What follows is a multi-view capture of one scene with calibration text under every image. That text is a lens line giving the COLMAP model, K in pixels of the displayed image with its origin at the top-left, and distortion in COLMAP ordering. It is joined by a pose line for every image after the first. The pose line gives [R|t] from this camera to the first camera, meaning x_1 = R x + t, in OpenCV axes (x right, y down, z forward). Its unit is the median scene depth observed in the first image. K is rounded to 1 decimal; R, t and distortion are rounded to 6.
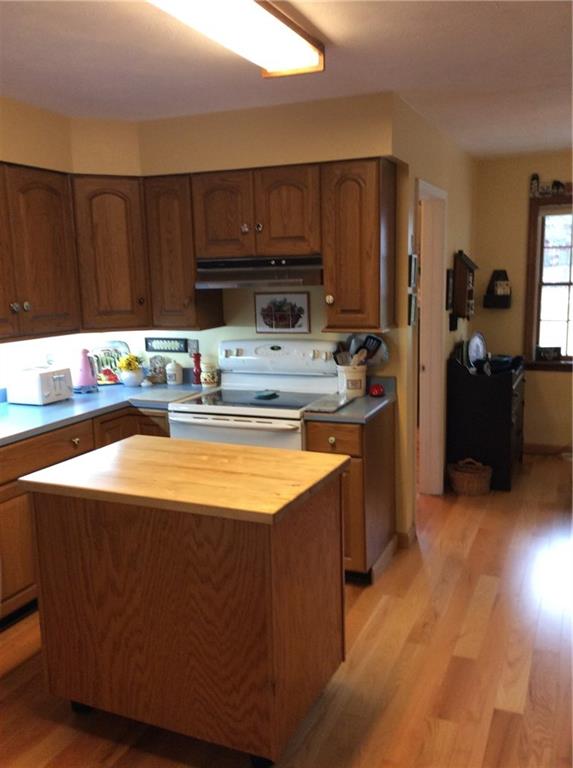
lens RADIAL K [[676.0, 0, 286.5], [0, 676.0, 384.0], [0, 0, 1]] dist [0.013745, -0.003575]
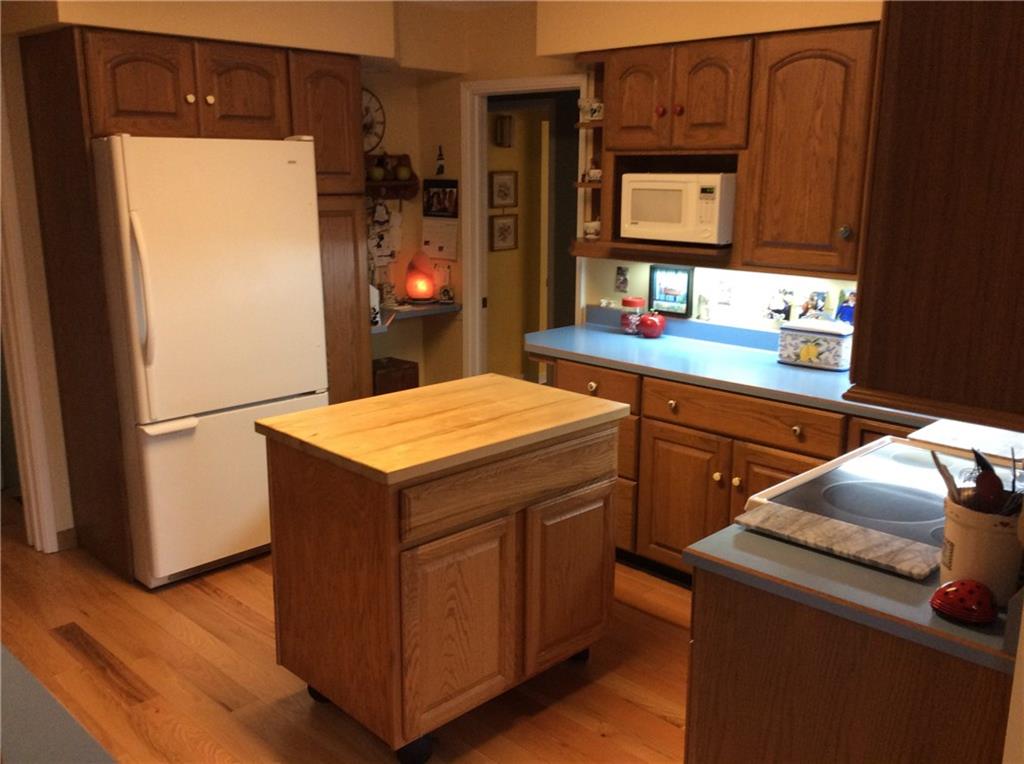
lens RADIAL K [[901.3, 0, 512.0], [0, 901.3, 382.0], [0, 0, 1]] dist [0.013745, -0.003575]
pose [[-0.380753, 0.228886, -0.895901, 0.821503], [-0.151151, 0.940442, 0.304504, -0.266985], [0.912239, 0.251357, -0.323480, 1.395902]]
